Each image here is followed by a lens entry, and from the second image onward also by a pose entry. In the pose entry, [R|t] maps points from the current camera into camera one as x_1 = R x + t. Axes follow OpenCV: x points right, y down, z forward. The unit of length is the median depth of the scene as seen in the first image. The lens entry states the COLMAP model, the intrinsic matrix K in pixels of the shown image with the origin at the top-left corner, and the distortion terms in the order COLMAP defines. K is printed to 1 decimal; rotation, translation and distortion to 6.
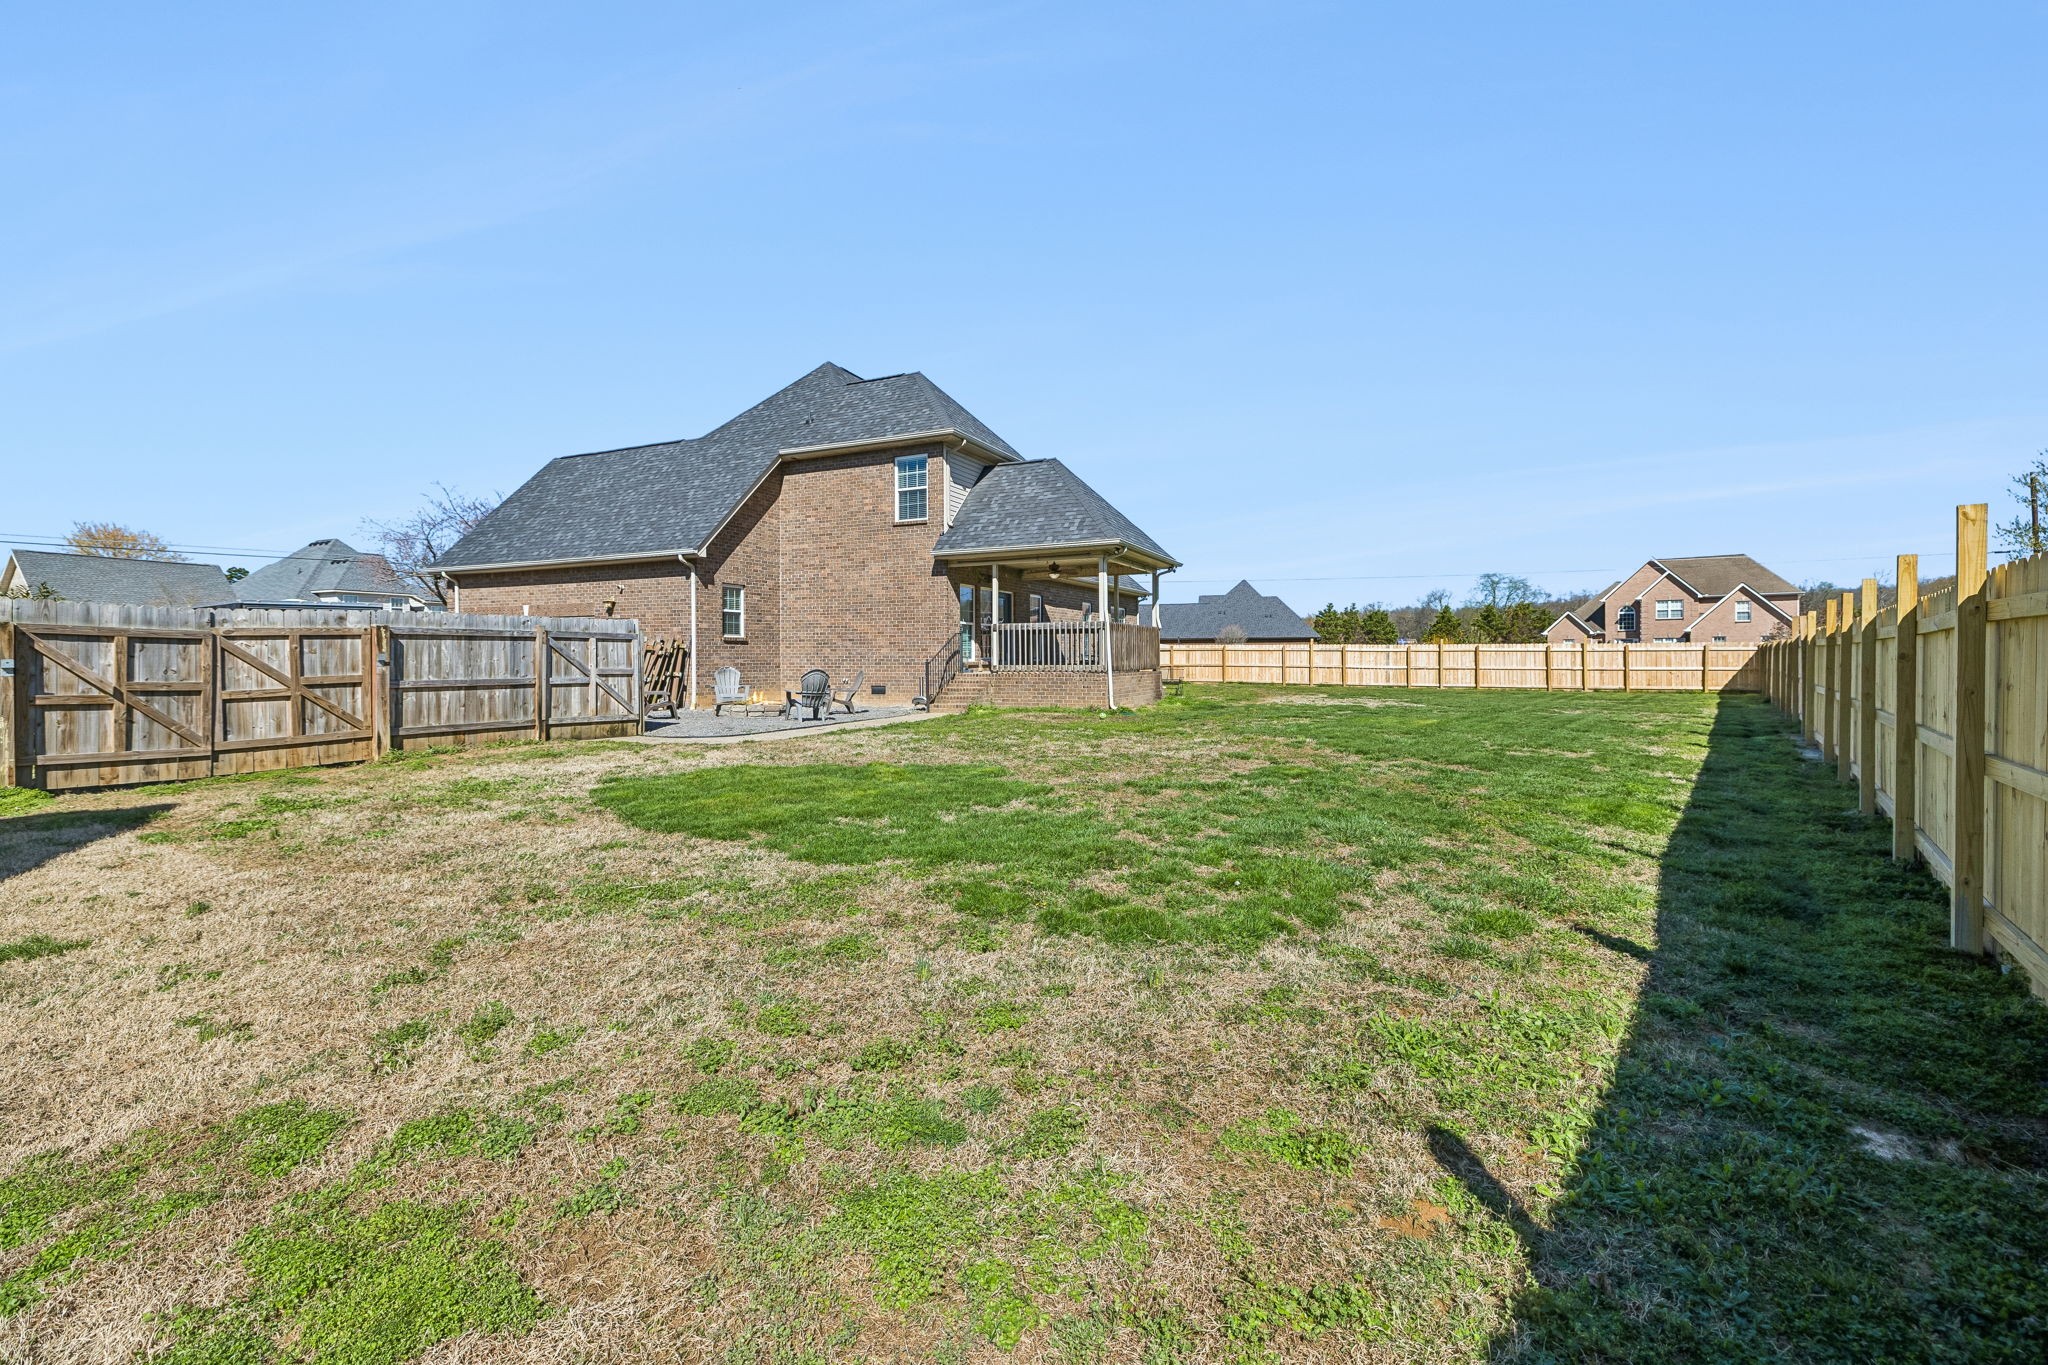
lens RADIAL K [[858.1, 0, 1032.6], [0, 858.1, 662.0], [0, 0, 1]] dist [-0.001205, -0.000154]
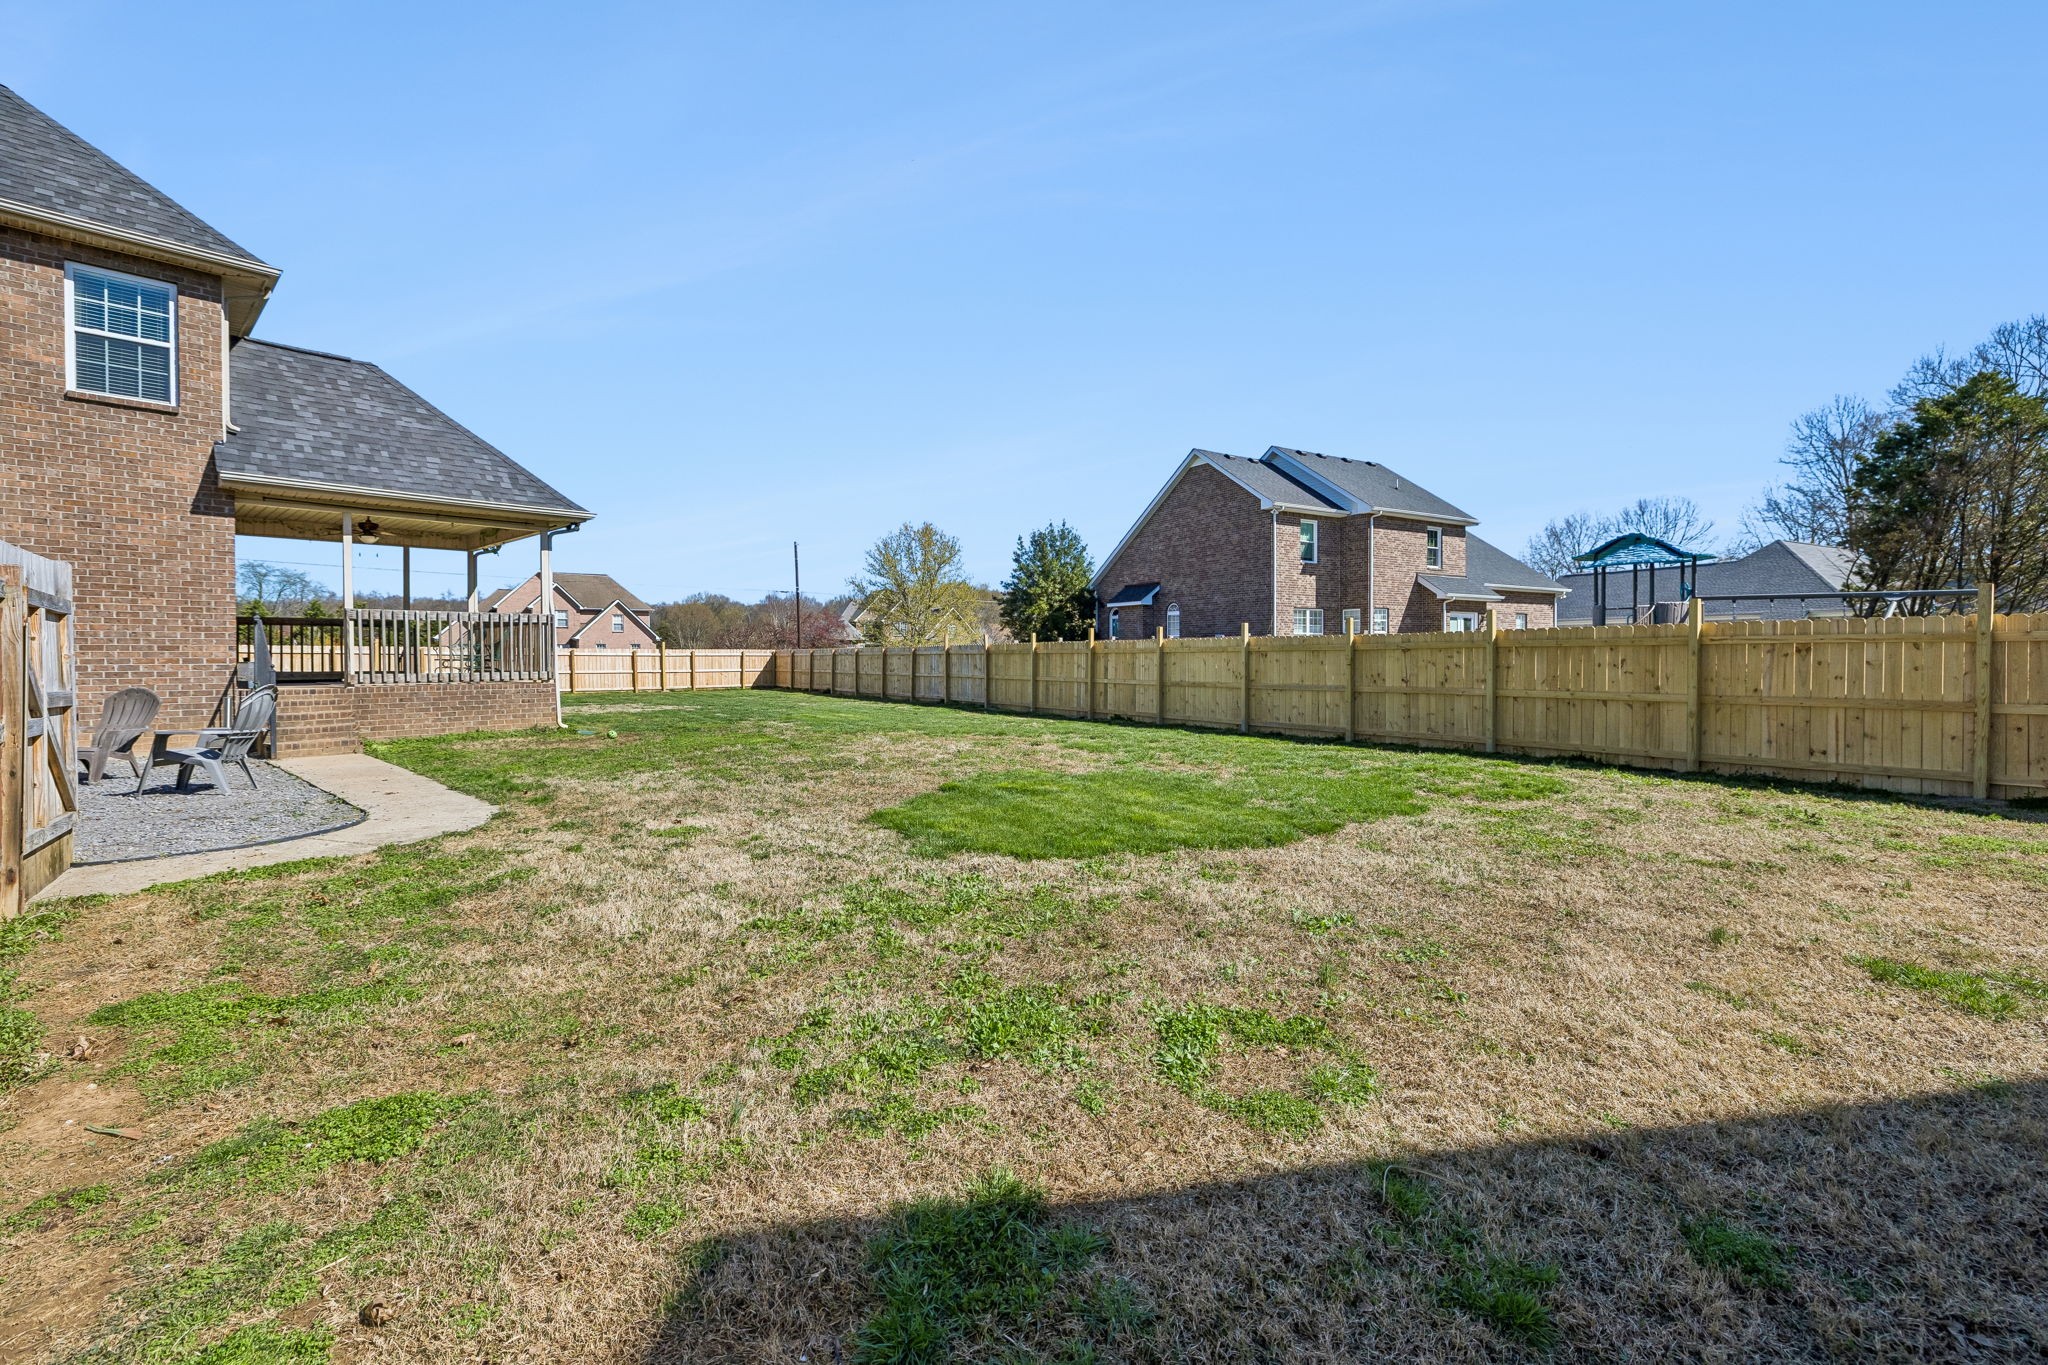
lens RADIAL K [[858.1, 0, 1032.6], [0, 858.1, 662.0], [0, 0, 1]] dist [-0.001205, -0.000154]
pose [[0.289310, -0.001833, 0.957234, -0.470249], [0.007279, 0.999973, -0.000285, -0.001768], [-0.957208, 0.007050, 0.289316, 0.321459]]
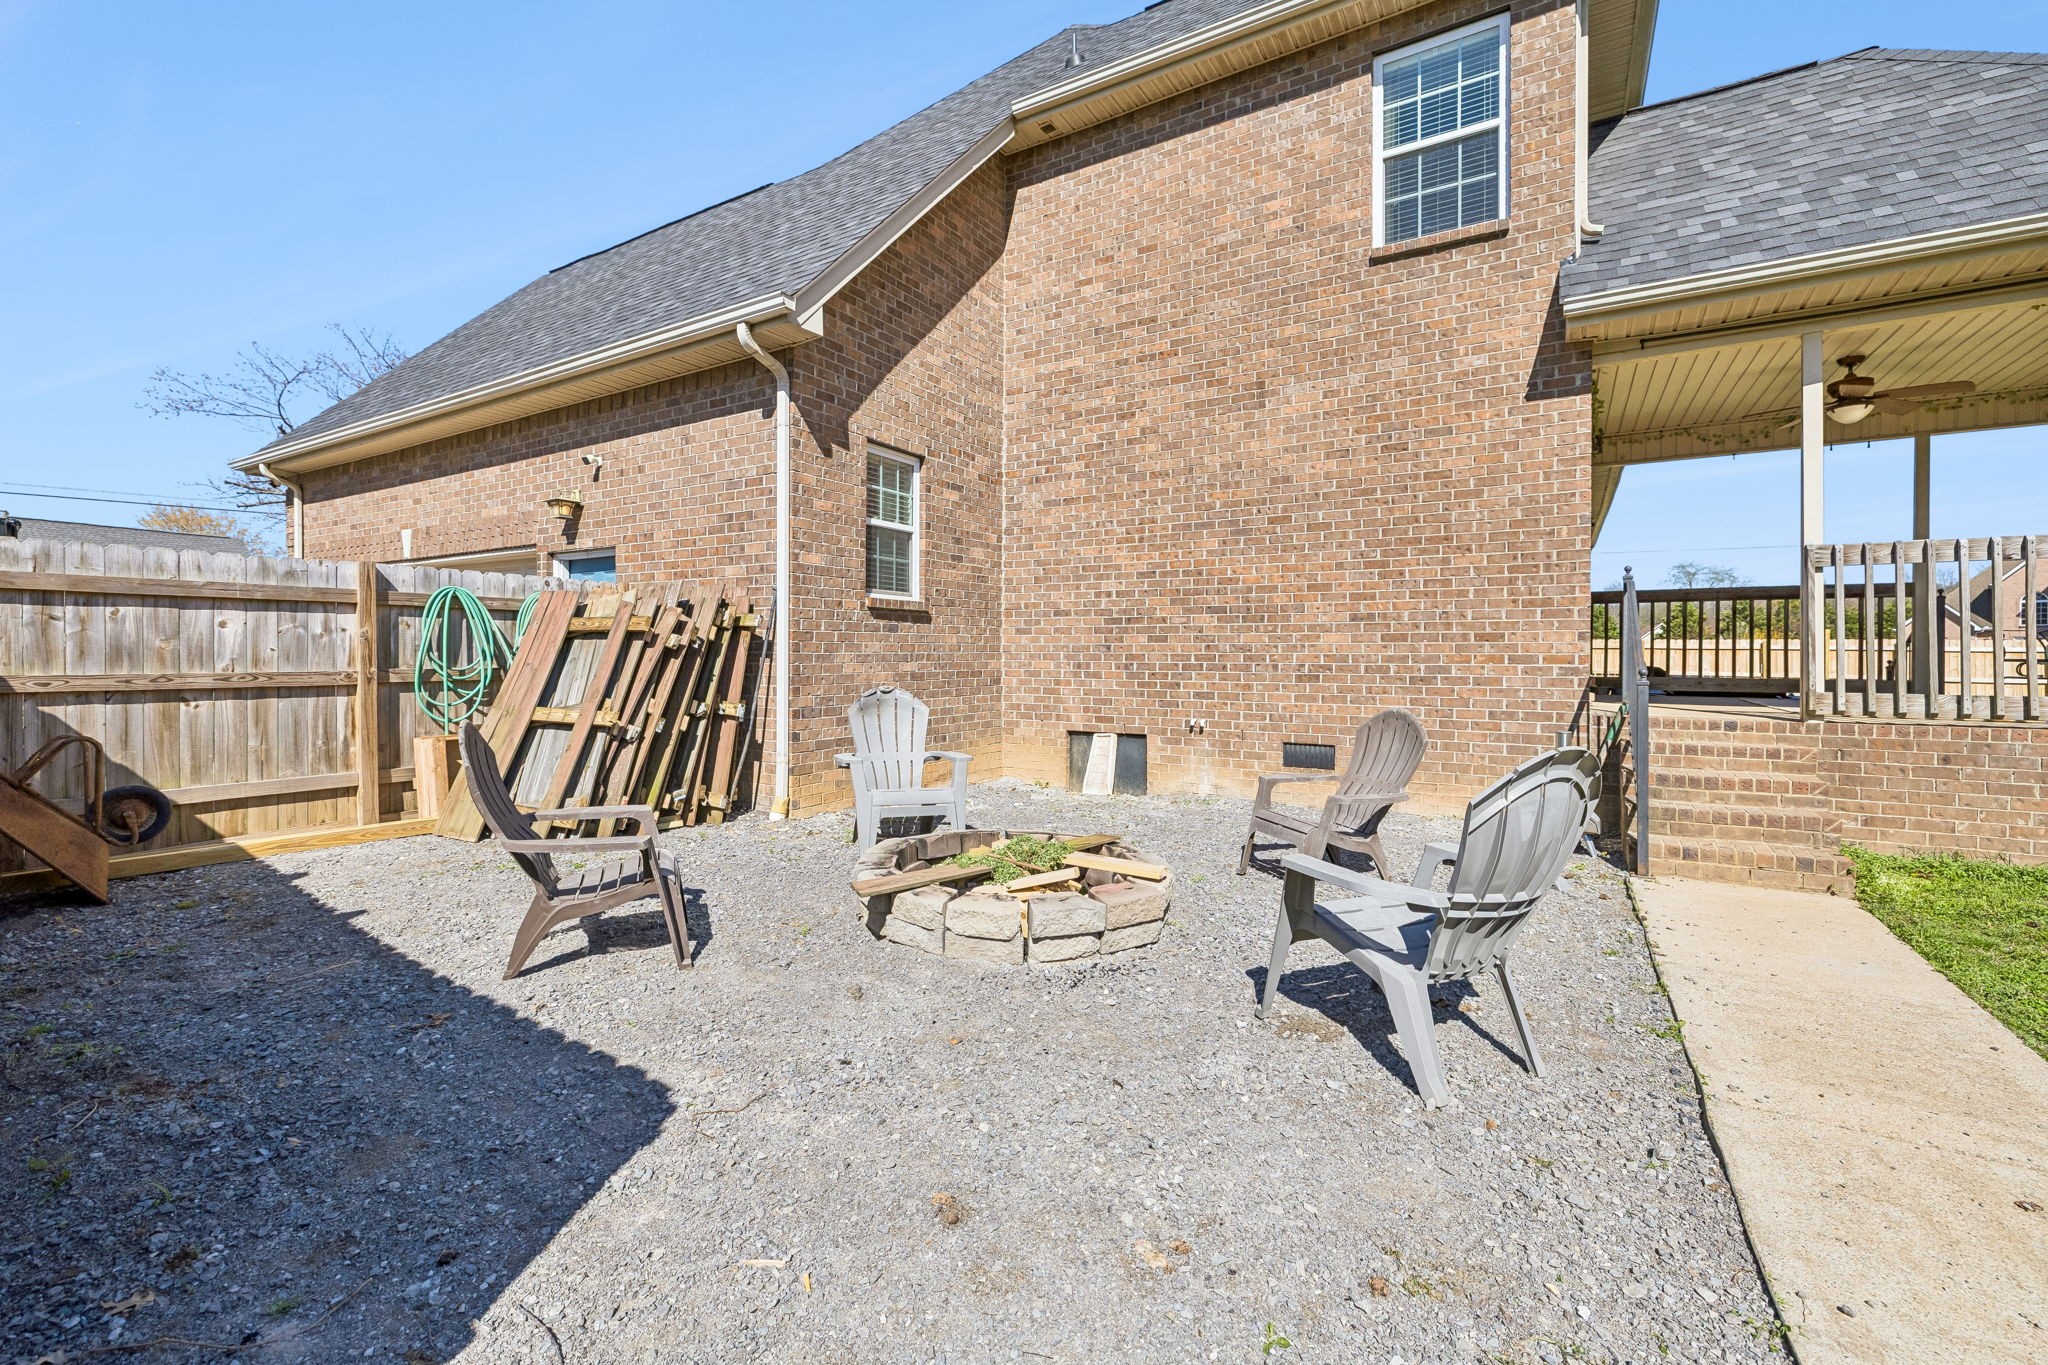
lens RADIAL K [[858.1, 0, 1032.6], [0, 858.1, 662.0], [0, 0, 1]] dist [-0.001205, -0.000154]
pose [[0.993890, 0.008767, -0.110029, -0.251771], [-0.008653, 0.999961, 0.001512, -0.004345], [0.110038, -0.000551, 0.993927, 0.652552]]
